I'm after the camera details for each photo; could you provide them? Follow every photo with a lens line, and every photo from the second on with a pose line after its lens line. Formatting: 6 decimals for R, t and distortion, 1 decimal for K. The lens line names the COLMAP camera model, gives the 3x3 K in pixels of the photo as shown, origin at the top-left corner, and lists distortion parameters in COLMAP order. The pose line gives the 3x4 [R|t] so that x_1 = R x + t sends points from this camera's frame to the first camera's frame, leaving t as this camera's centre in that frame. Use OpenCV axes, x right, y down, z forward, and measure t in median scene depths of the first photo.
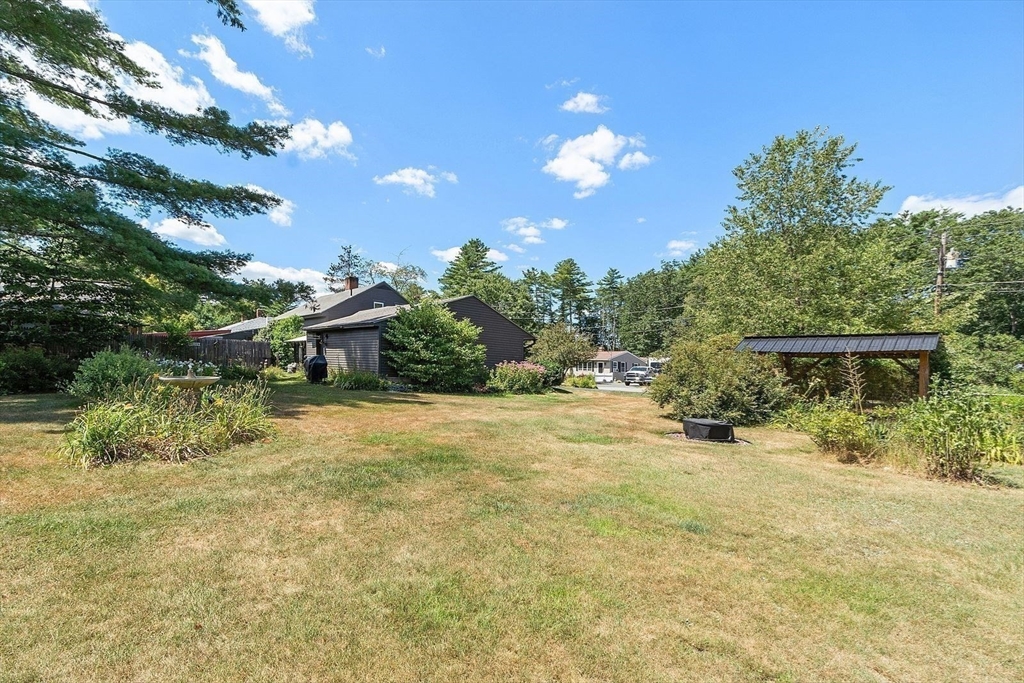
lens RADIAL K [[441.5, 0, 491.5], [0, 441.5, 370.6], [0, 0, 1]] dist [0.000401, 0.000203]
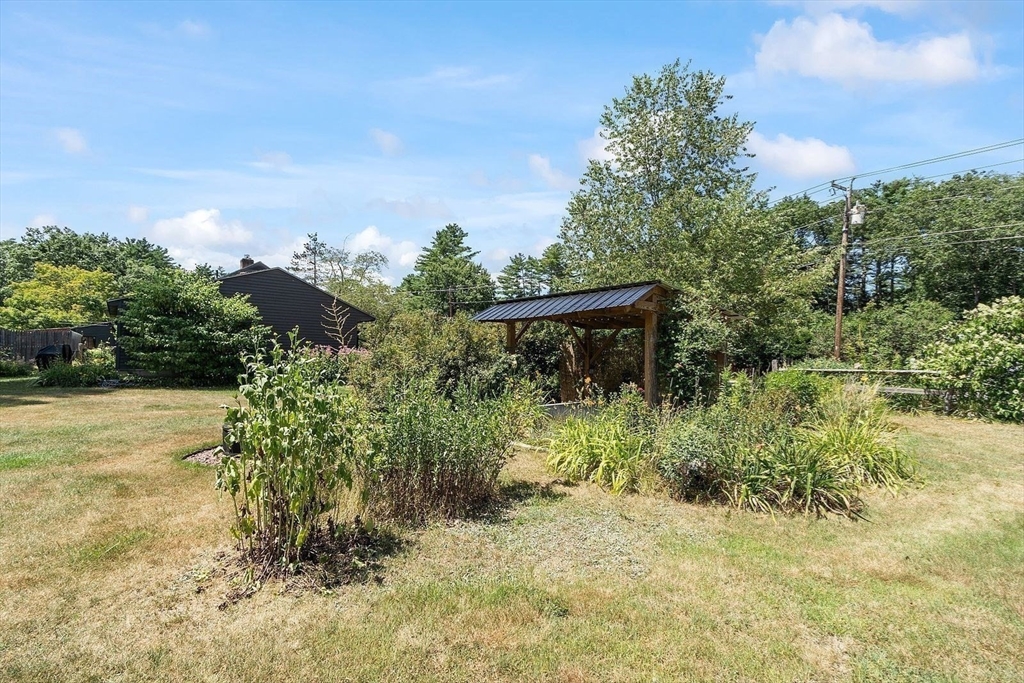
lens RADIAL K [[446.0, 0, 510.6], [0, 446.0, 352.6], [0, 0, 1]] dist [0.000092, -0.000925]
pose [[0.999584, -0.026969, 0.010234, 0.337578], [0.027144, 0.999482, -0.017290, 0.013210], [-0.009763, 0.017561, 0.999798, 0.138845]]
